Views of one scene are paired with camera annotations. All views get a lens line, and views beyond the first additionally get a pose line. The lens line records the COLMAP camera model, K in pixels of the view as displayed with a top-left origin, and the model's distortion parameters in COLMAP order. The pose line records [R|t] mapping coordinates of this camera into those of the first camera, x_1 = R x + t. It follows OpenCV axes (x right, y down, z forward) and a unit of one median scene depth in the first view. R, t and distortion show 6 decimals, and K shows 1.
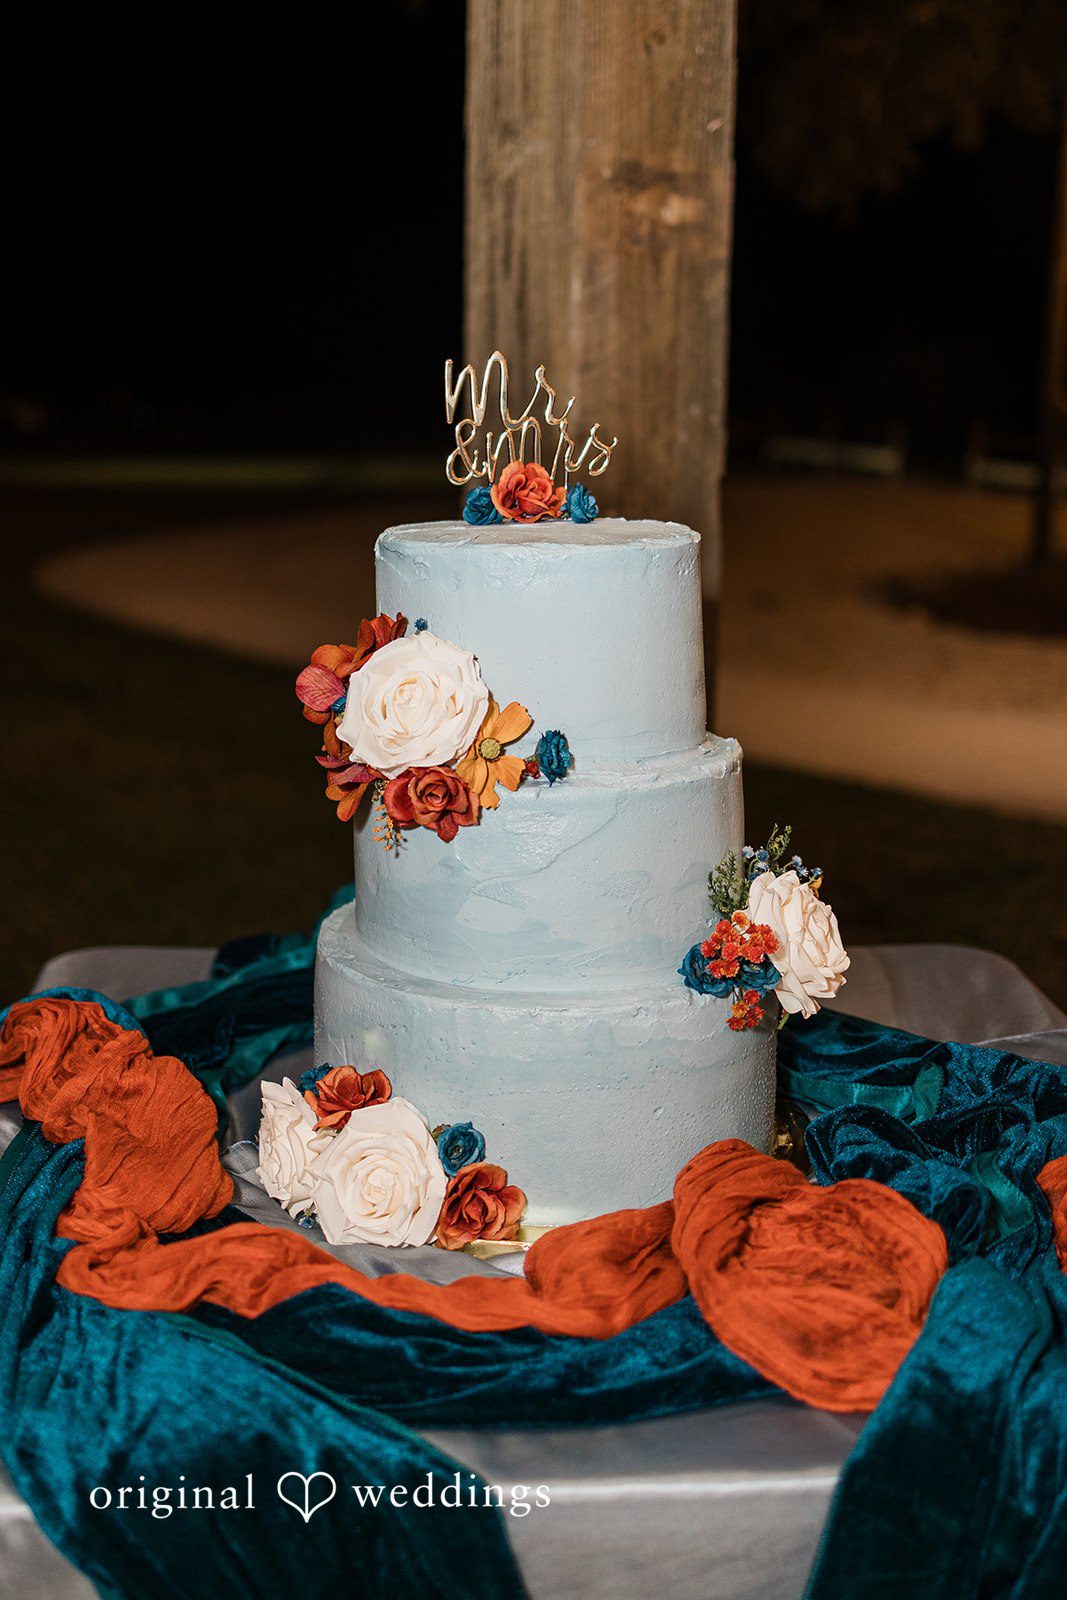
lens RADIAL K [[1988.8, 0, 532.6], [0, 1988.8, 684.1], [0, 0, 1]] dist [0.009577, 0.016255]
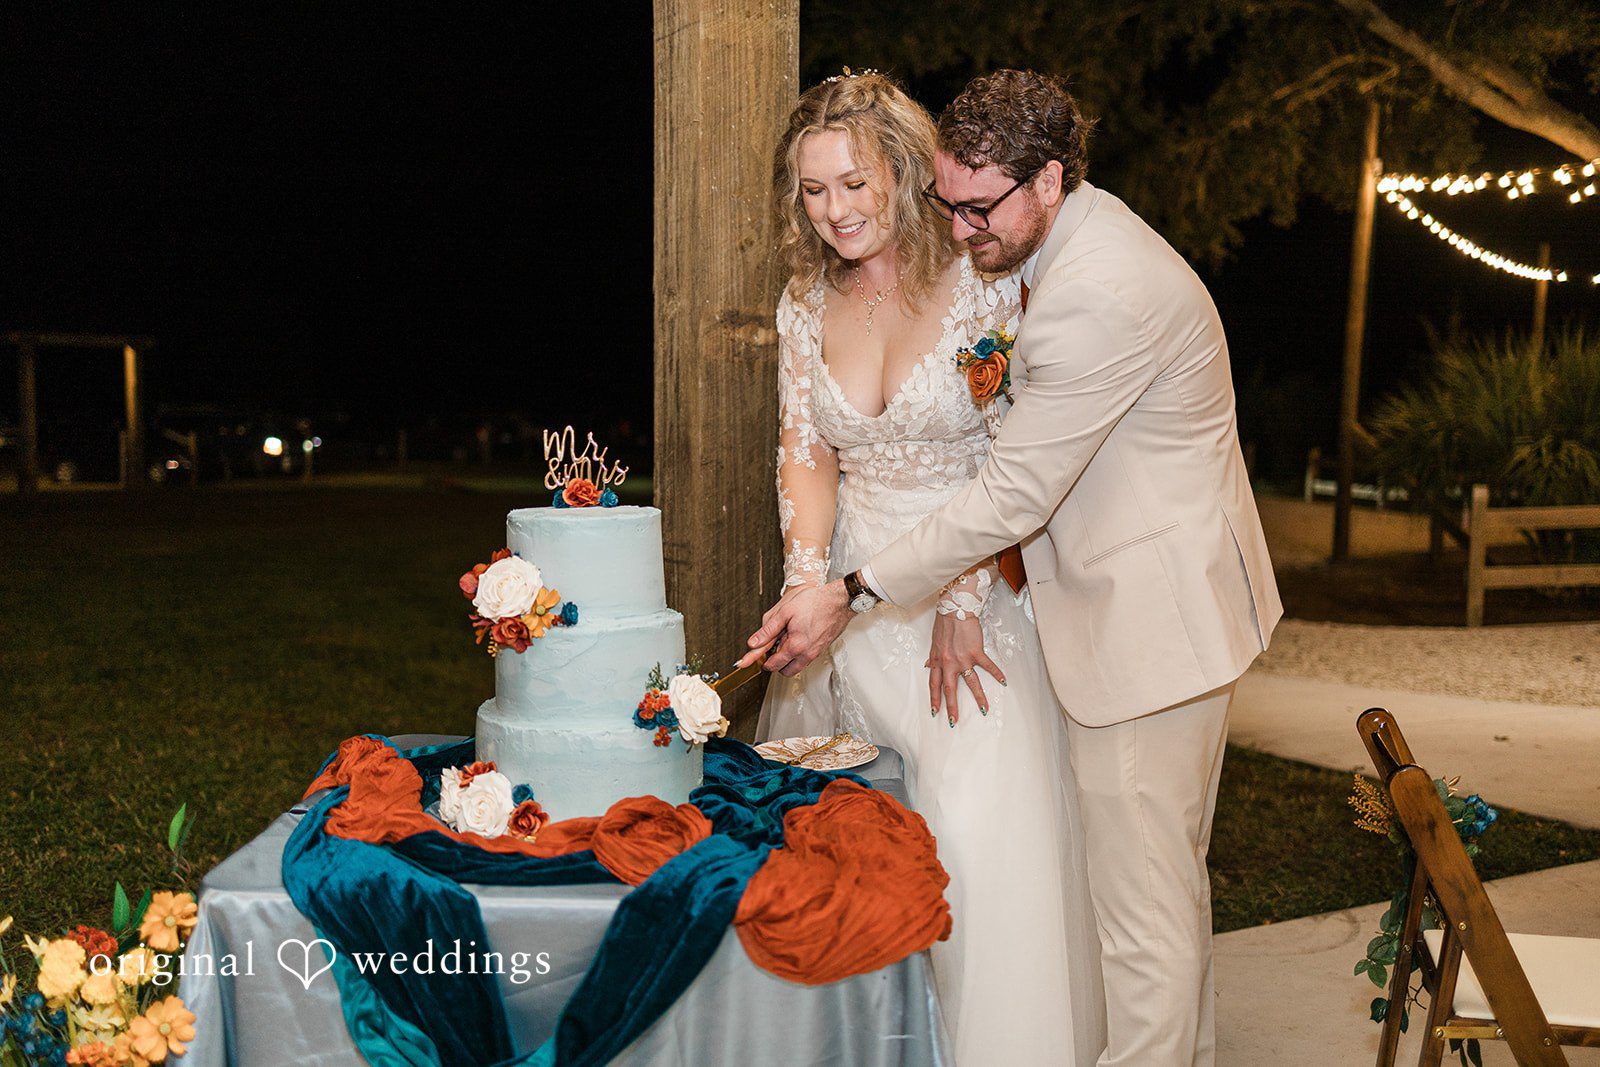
lens RADIAL K [[1753.0, 0, 839.3], [0, 1753.0, 560.1], [0, 0, 1]] dist [0.013250, -0.006637]
pose [[0.994482, 0.008111, -0.104589, 0.457682], [-0.014709, 0.997938, -0.062470, 0.084618], [0.103867, 0.063664, 0.992552, -0.791197]]
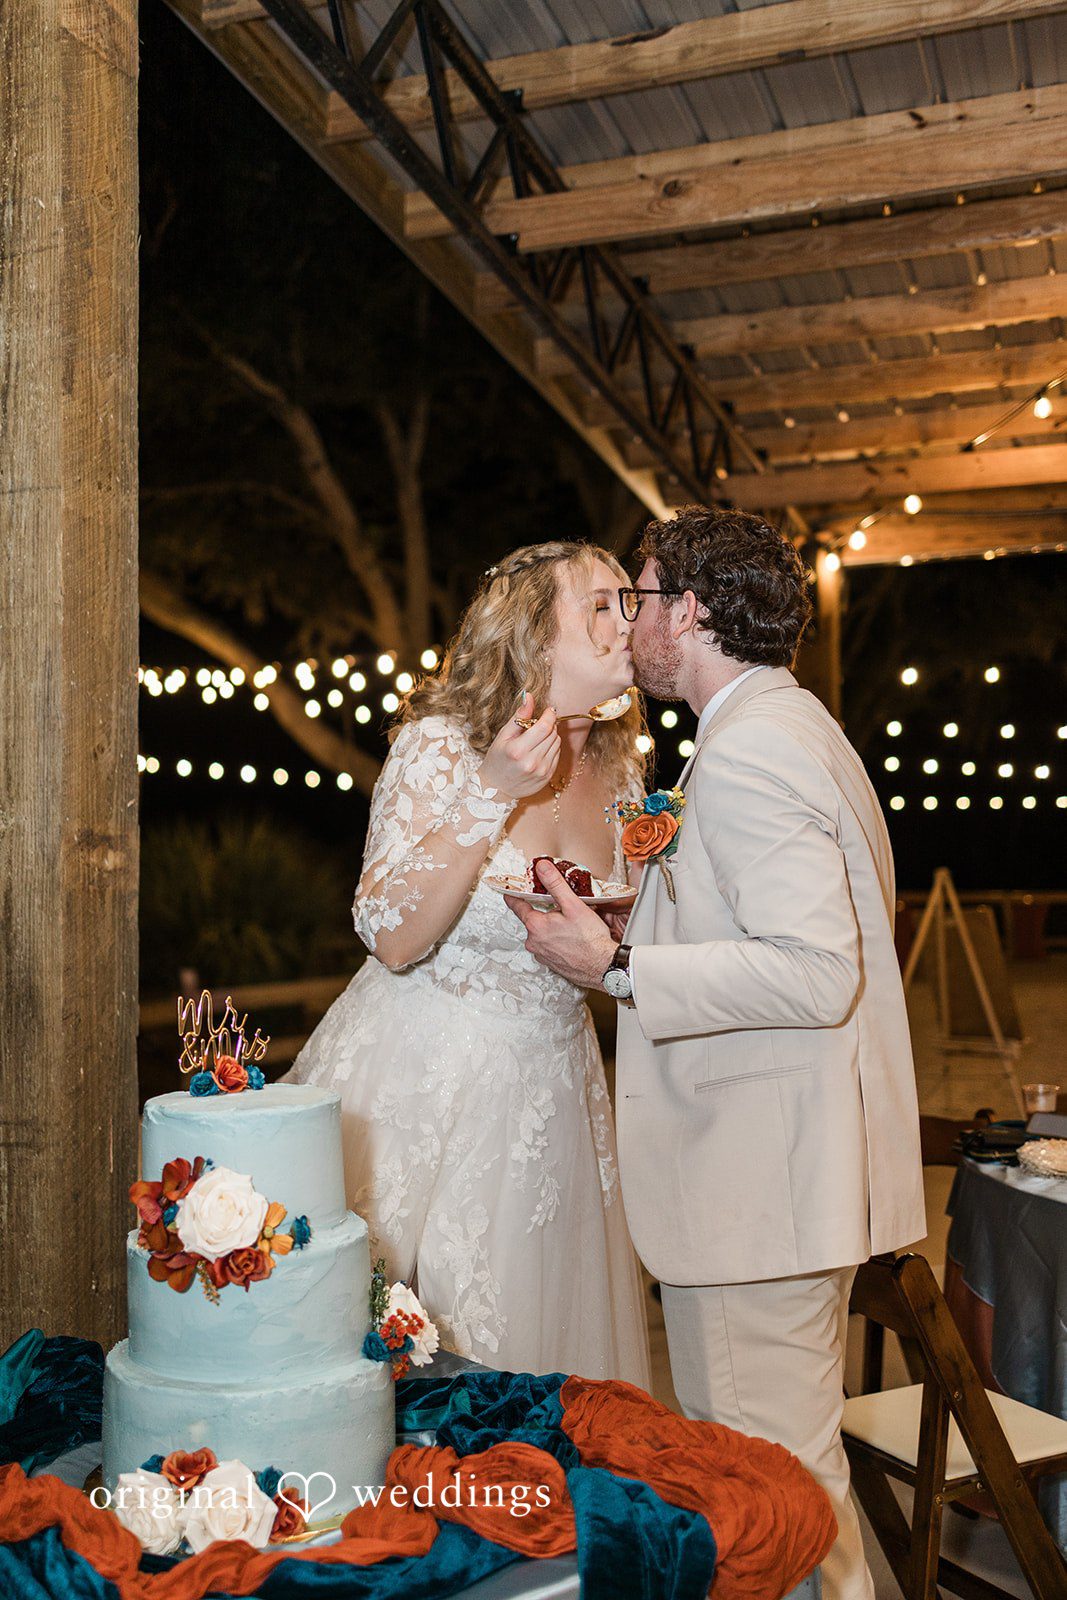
lens RADIAL K [[1753.0, 0, 587.7], [0, 1753.0, 801.9], [0, 0, 1]] dist [0.013250, -0.006637]
pose [[0.804183, 0.006776, 0.594344, -0.629149], [0.107097, 0.981918, -0.156103, -0.058643], [-0.584654, 0.189188, 0.788915, -0.367224]]
